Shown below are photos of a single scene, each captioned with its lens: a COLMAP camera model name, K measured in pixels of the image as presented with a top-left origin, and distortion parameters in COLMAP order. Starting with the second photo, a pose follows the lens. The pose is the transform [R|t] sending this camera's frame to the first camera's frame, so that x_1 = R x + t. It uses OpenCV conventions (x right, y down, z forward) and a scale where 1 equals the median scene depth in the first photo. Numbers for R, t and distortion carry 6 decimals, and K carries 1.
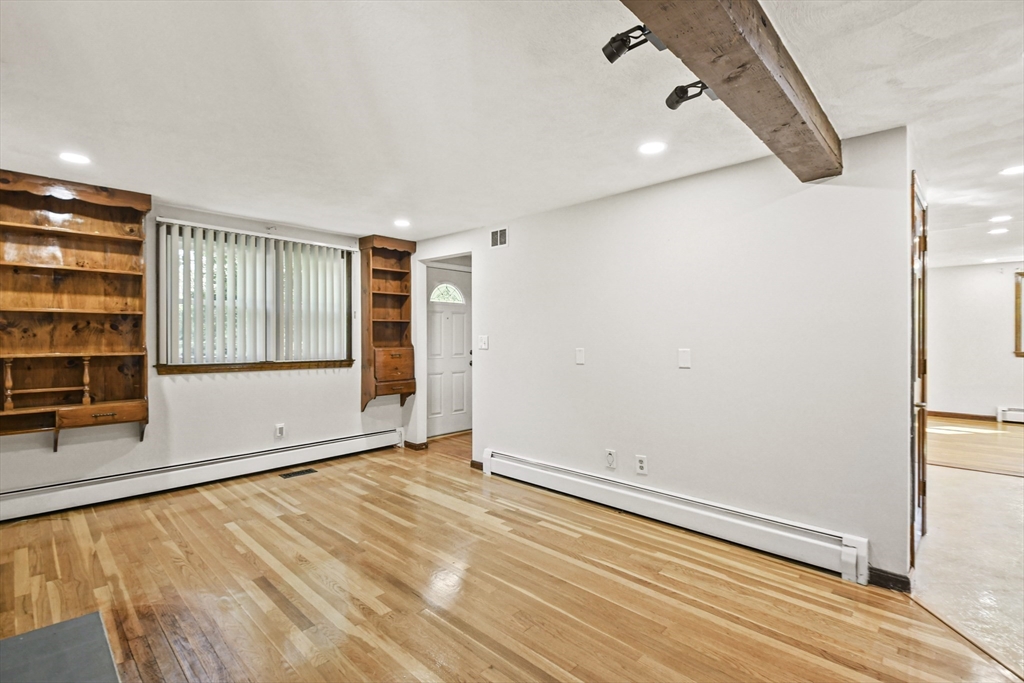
lens RADIAL K [[468.9, 0, 497.7], [0, 468.9, 332.9], [0, 0, 1]] dist [0.040164, -0.021378]
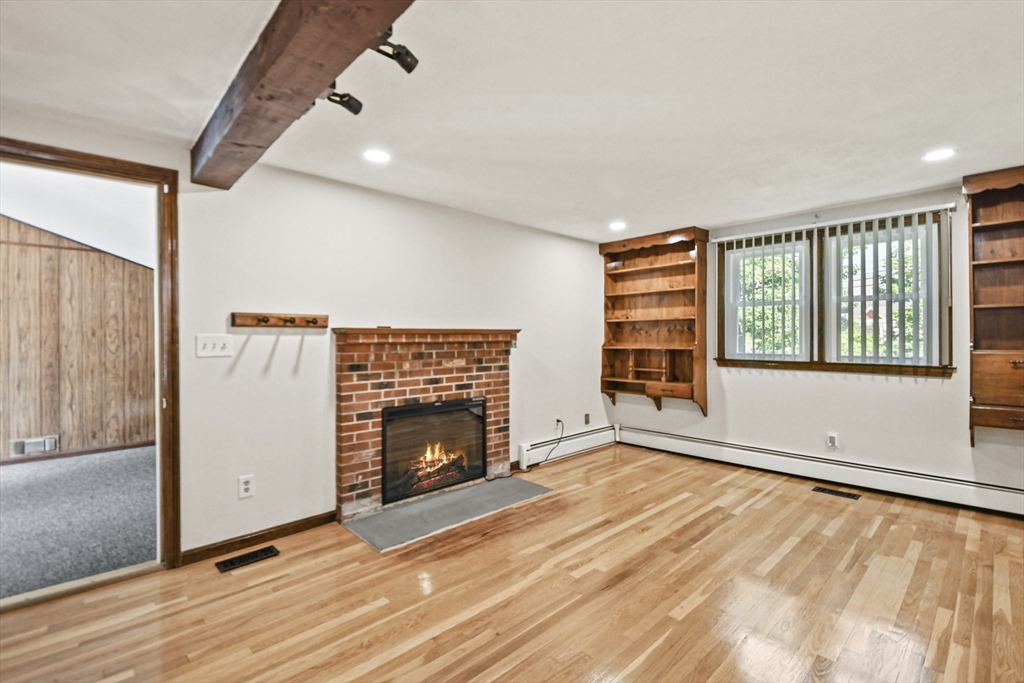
lens RADIAL K [[450.9, 0, 508.3], [0, 450.9, 339.7], [0, 0, 1]] dist [0.024335, -0.017490]
pose [[-0.022920, 0.002551, -0.999734, 0.509936], [0.014138, 0.999898, 0.002227, 0.009551], [0.999637, -0.014083, -0.022954, 0.521144]]
